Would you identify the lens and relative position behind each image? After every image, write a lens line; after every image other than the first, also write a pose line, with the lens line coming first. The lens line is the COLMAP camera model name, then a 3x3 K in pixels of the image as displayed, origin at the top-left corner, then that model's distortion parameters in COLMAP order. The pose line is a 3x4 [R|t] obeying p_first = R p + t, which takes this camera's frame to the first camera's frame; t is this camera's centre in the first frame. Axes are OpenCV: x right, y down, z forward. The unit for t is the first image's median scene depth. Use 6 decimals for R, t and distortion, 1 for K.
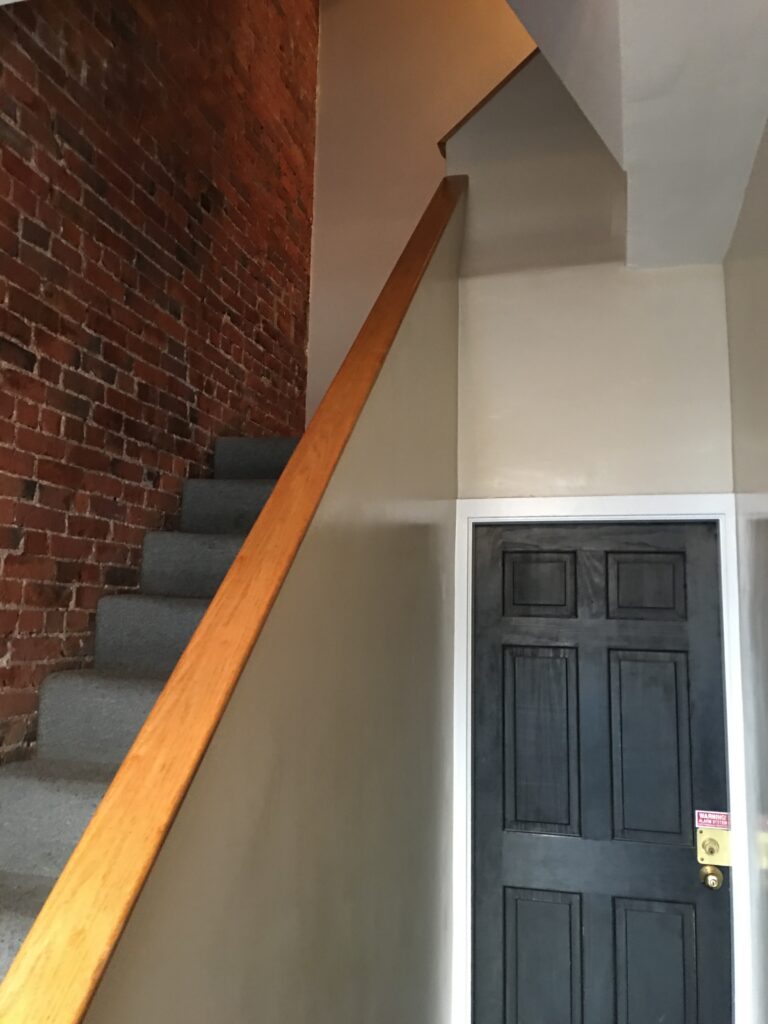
lens RADIAL K [[896.6, 0, 385.7], [0, 896.6, 513.6], [0, 0, 1]] dist [0.123621, -0.106309]
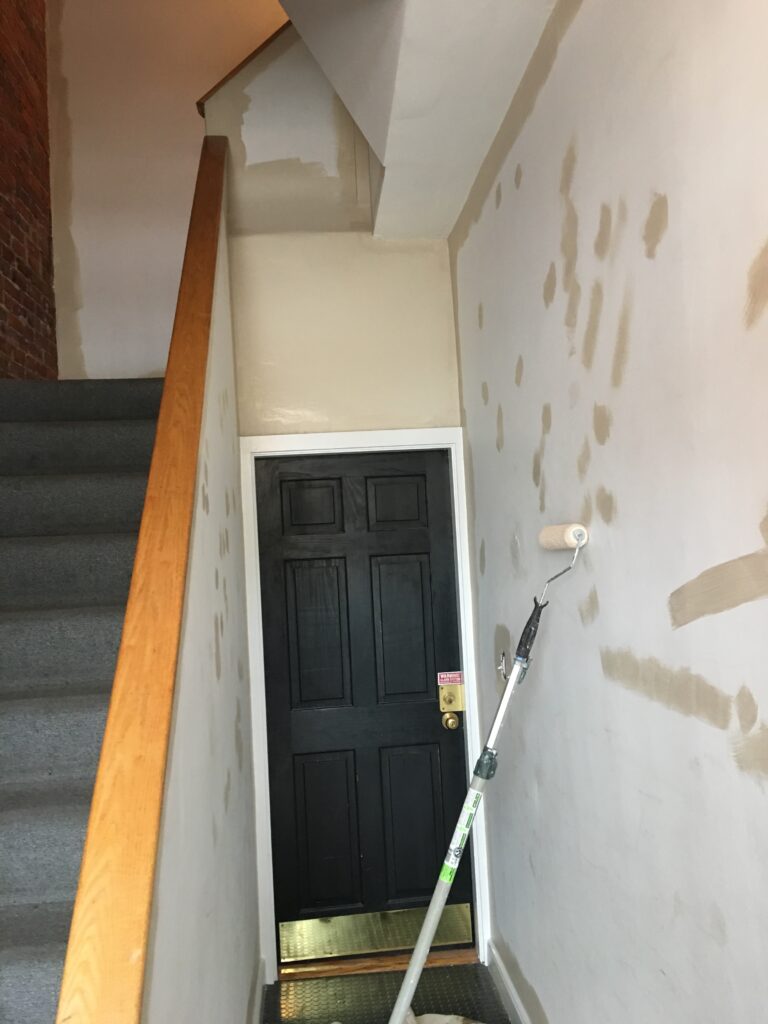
lens RADIAL K [[896.6, 0, 388.0], [0, 896.6, 516.2], [0, 0, 1]] dist [0.123621, -0.106309]
pose [[0.940780, -0.056870, 0.334213, -0.133250], [0.027375, 0.995354, 0.092313, -0.015676], [-0.337910, -0.077697, 0.937966, -0.144902]]
